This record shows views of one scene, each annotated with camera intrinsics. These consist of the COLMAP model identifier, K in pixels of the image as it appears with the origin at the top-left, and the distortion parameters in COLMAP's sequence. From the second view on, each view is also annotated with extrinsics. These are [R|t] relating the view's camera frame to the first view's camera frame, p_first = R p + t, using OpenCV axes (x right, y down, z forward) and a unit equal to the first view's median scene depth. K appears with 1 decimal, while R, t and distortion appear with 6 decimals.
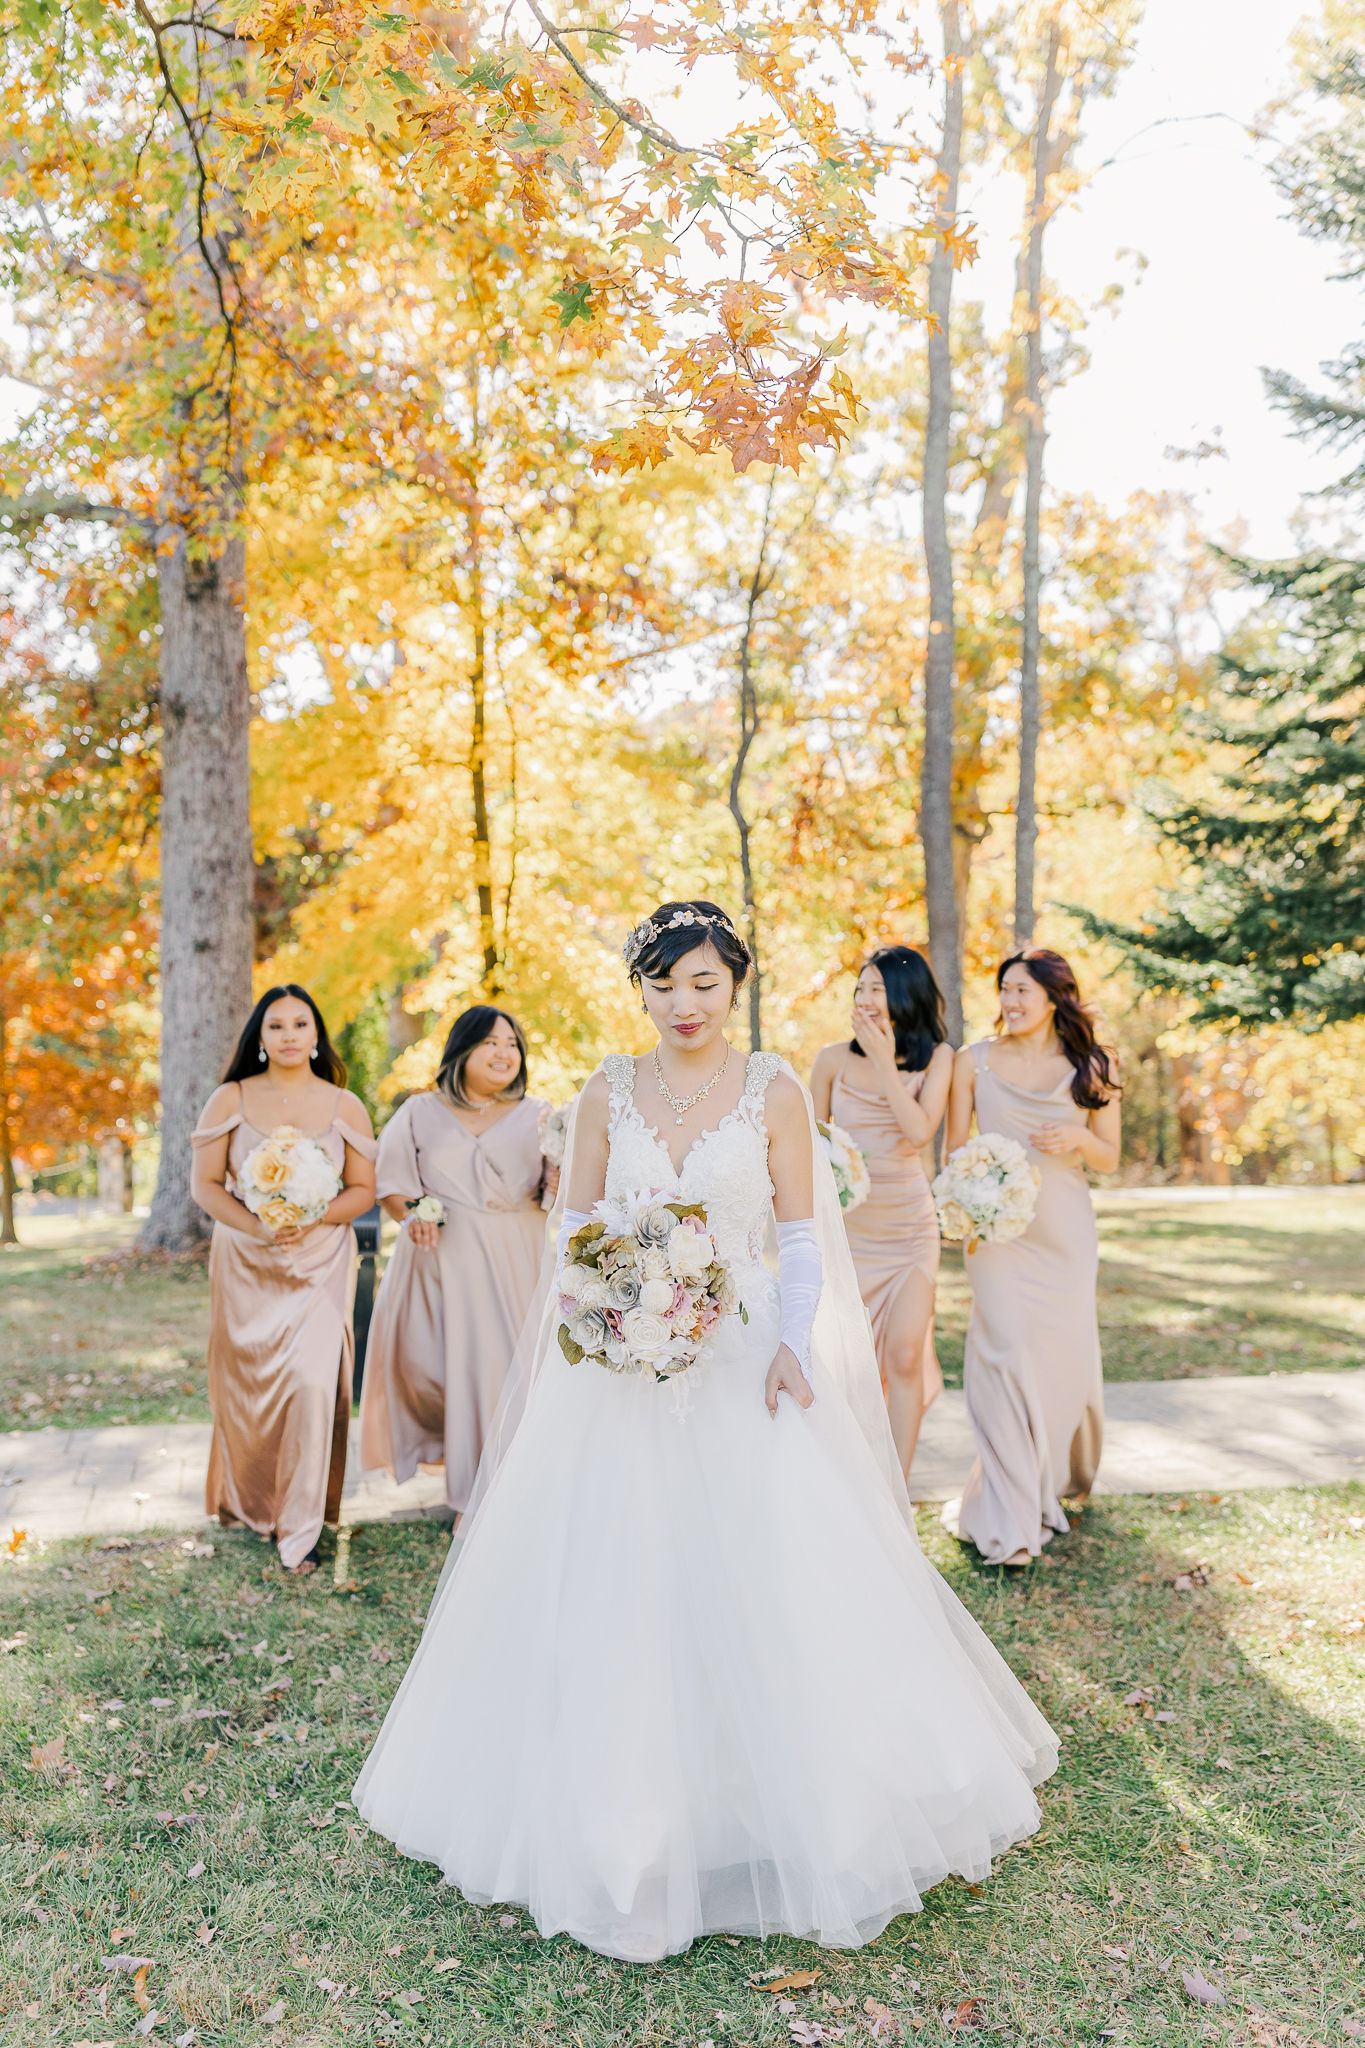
lens RADIAL K [[2047.0, 0, 682.5], [0, 2047.0, 1024.0], [0, 0, 1]] dist [0.013512, -0.006494]
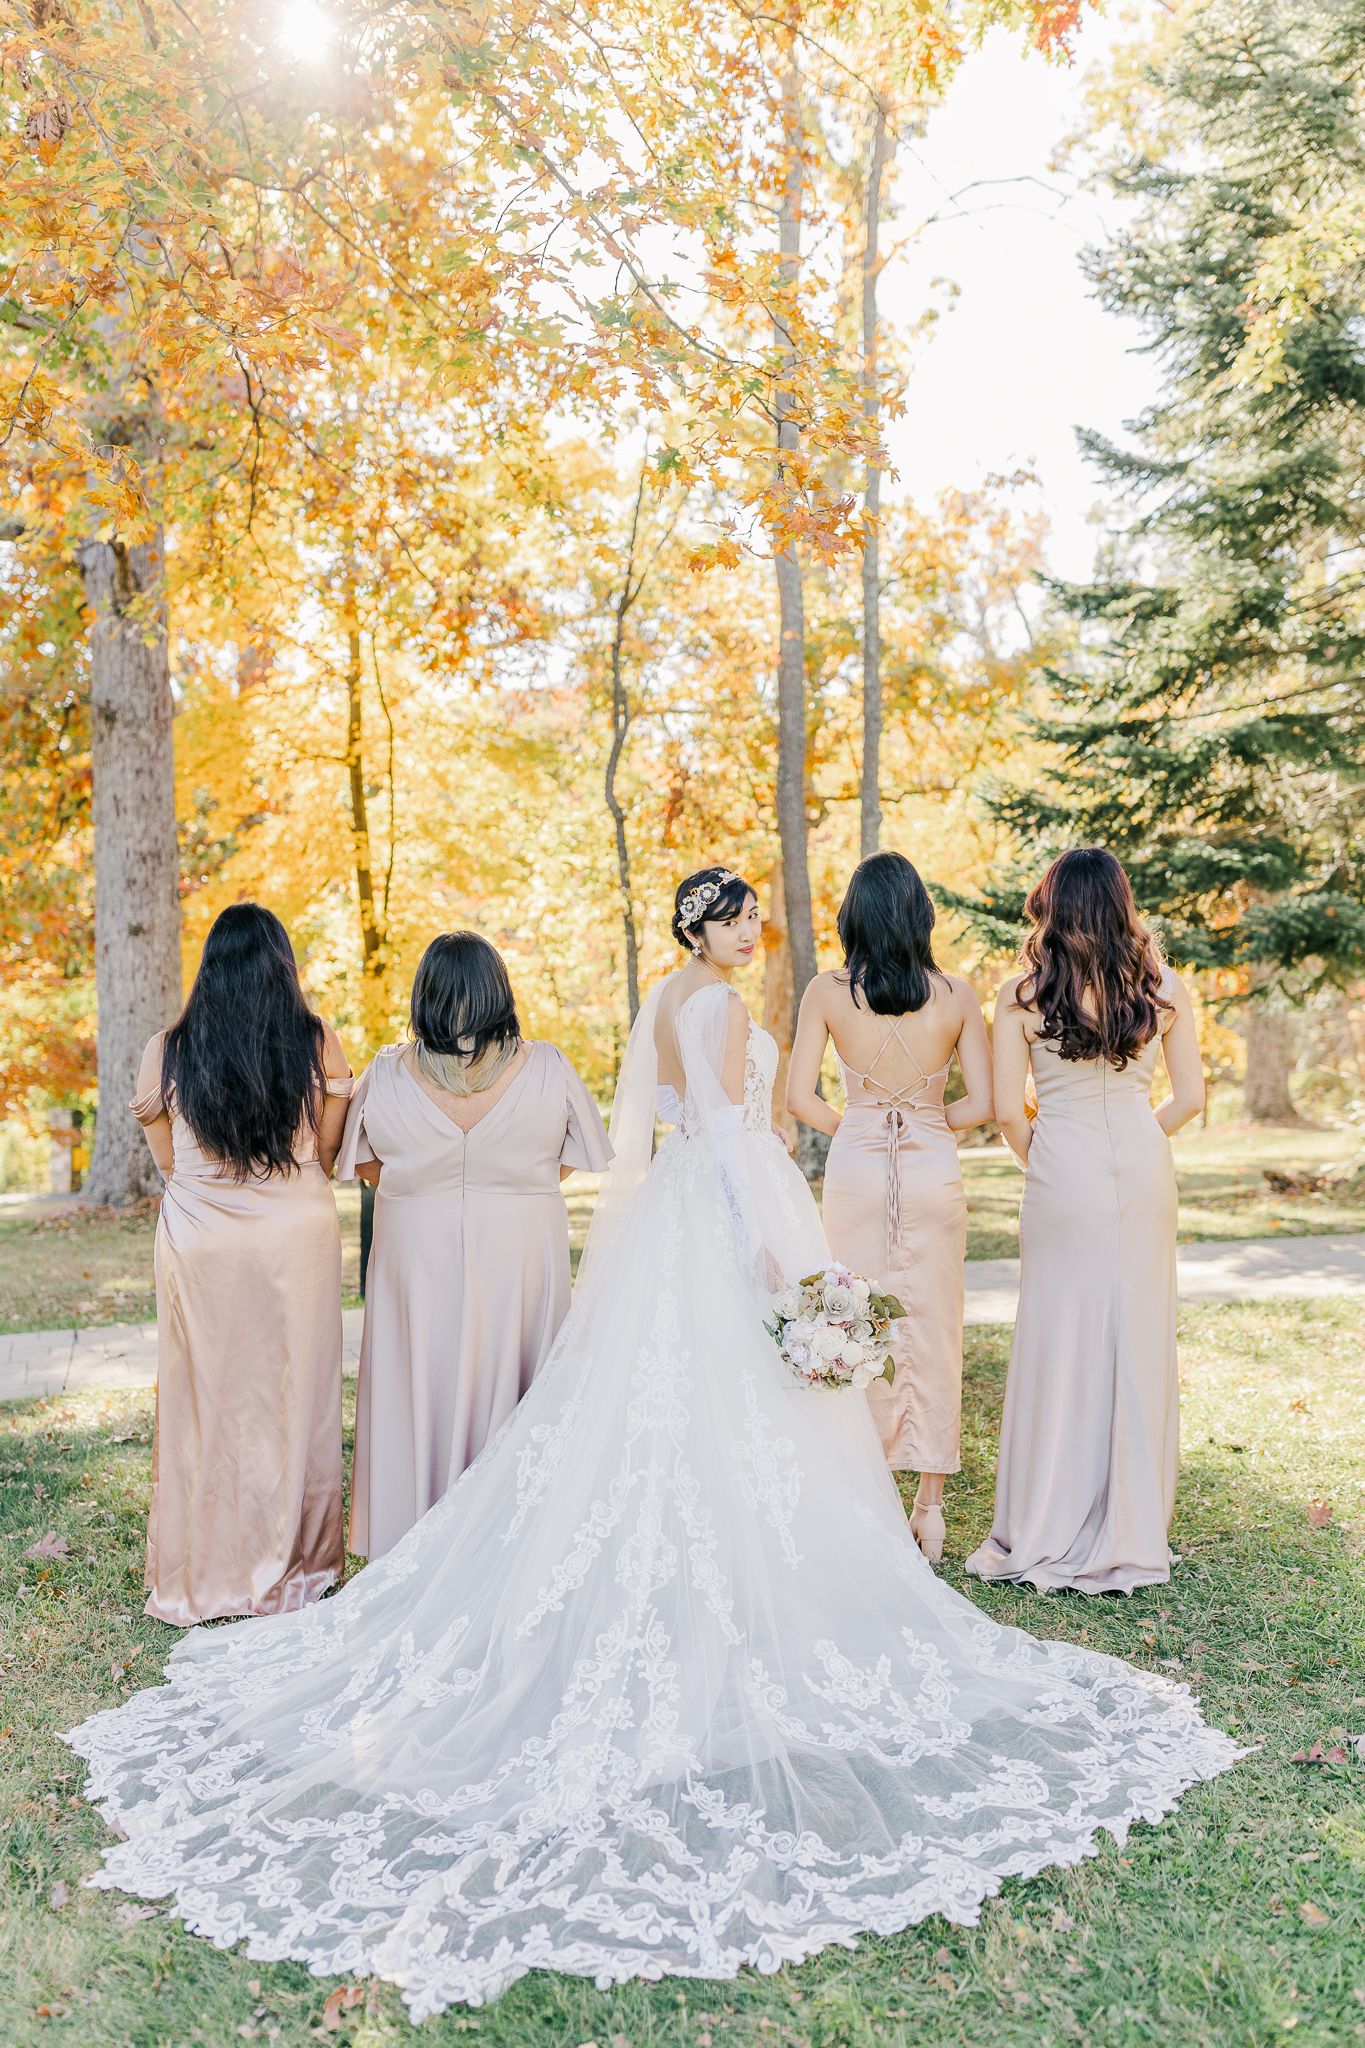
lens RADIAL K [[2030.3, 0, 682.5], [0, 2030.3, 1024.0], [0, 0, 1]] dist [0.006714, -0.000098]
pose [[0.995952, -0.020129, 0.087607, -0.026626], [0.019441, 0.999773, 0.008694, 0.005741], [-0.087762, -0.006956, 0.996117, -0.075594]]
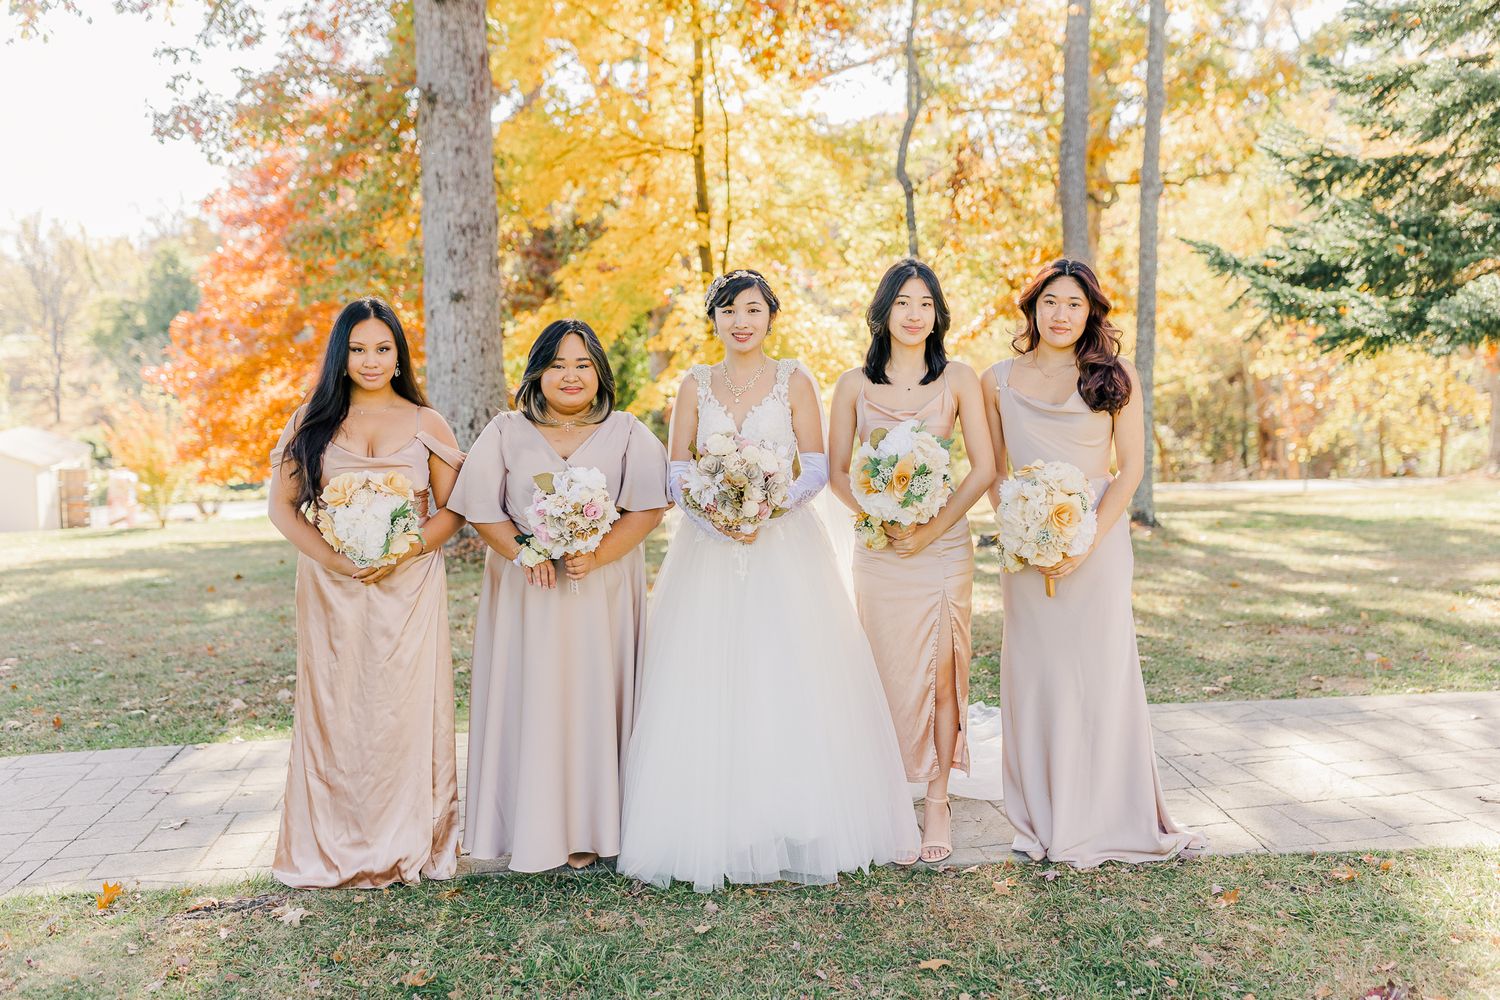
lens RADIAL K [[1487.1, 0, 750.0], [0, 1487.1, 500.0], [0, 0, 1]] dist [0.006714, -0.000098]
pose [[0.996090, -0.004297, -0.088245, 0.010315], [0.012524, 0.995598, 0.092889, 0.001556], [0.087457, -0.093631, 0.991758, 0.090475]]
